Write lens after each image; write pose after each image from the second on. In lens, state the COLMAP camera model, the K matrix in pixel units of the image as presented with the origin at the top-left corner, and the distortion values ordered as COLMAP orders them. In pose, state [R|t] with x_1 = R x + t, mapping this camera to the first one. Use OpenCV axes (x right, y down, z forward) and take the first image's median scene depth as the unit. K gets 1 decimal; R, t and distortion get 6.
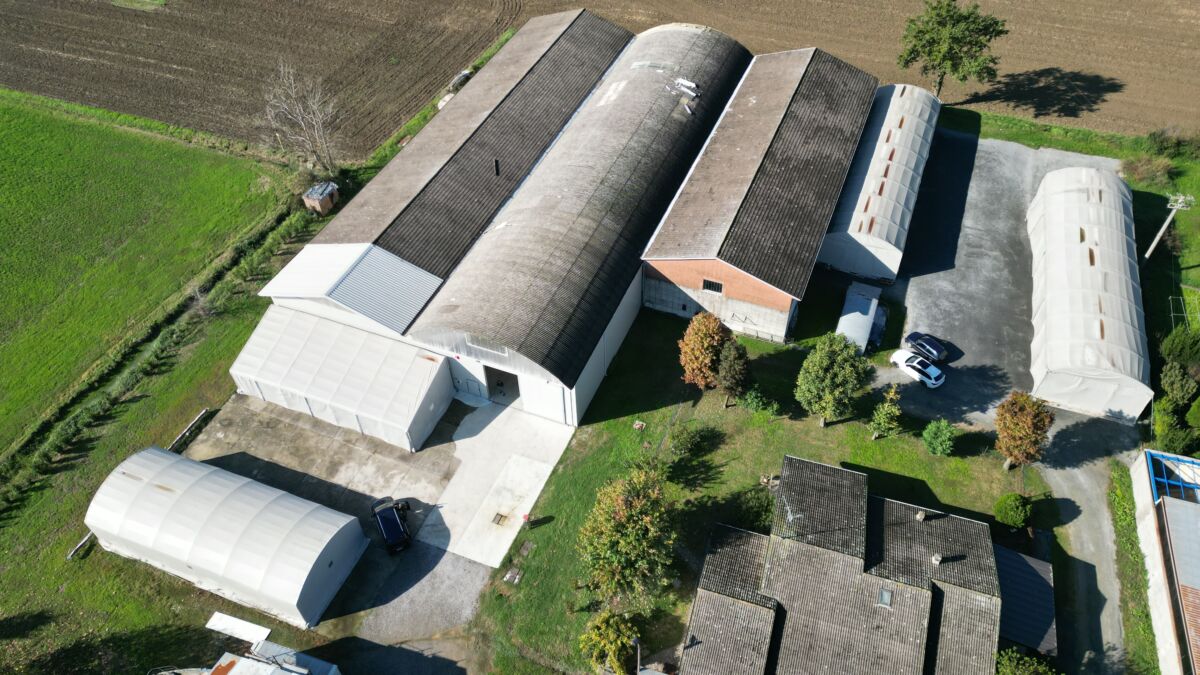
lens RADIAL K [[842.4, 0, 604.8], [0, 842.4, 329.2], [0, 0, 1]] dist [0.073491, -0.057900]
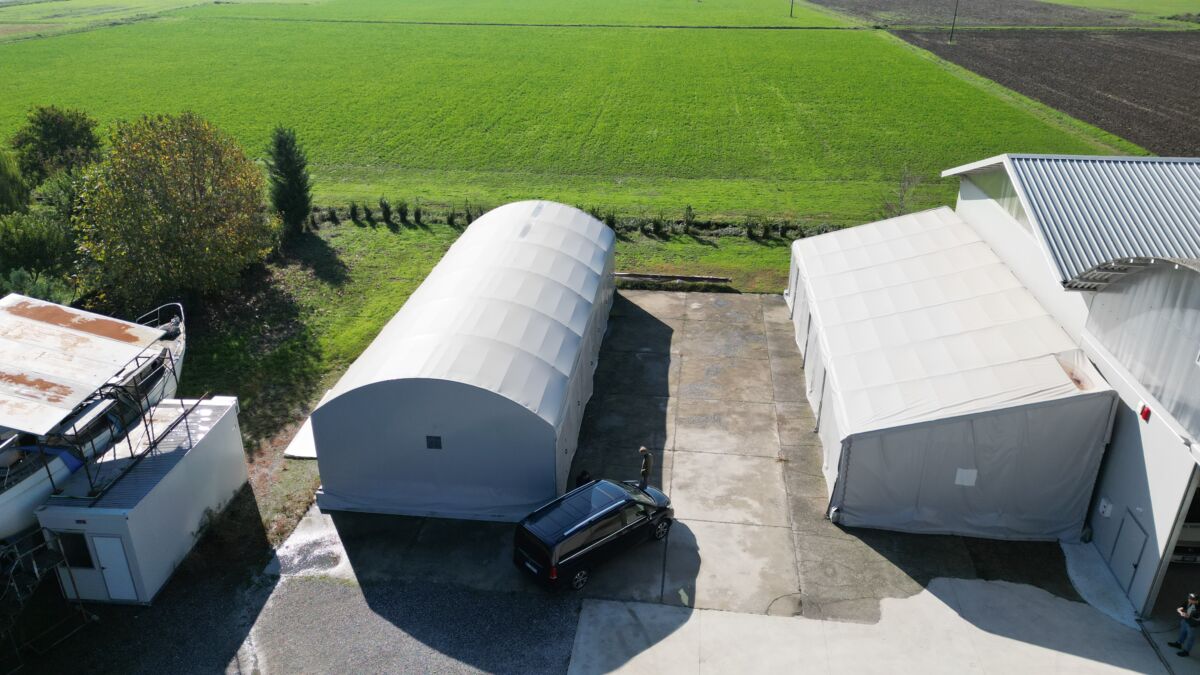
lens RADIAL K [[842.4, 0, 599.2], [0, 842.4, 329.9], [0, 0, 1]] dist [0.073491, -0.057900]
pose [[0.260004, 0.413155, -0.872755, 0.029433], [-0.695616, 0.707016, 0.127464, 0.102846], [0.669714, 0.573961, 0.471225, 0.666137]]
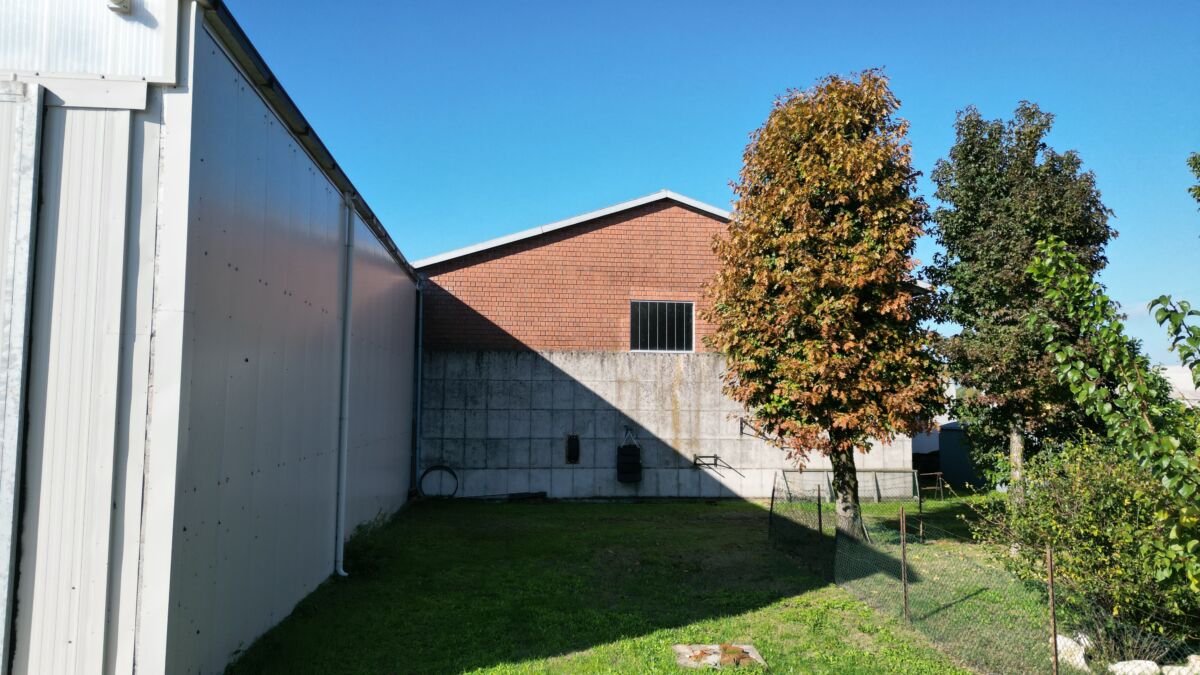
lens RADIAL K [[842.4, 0, 611.5], [0, 842.4, 325.0], [0, 0, 1]] dist [0.073491, -0.057900]
pose [[0.876412, 0.057790, 0.478082, -0.035618], [0.332892, 0.644665, -0.688178, 0.156869], [-0.347973, 0.762277, 0.545755, 0.852336]]
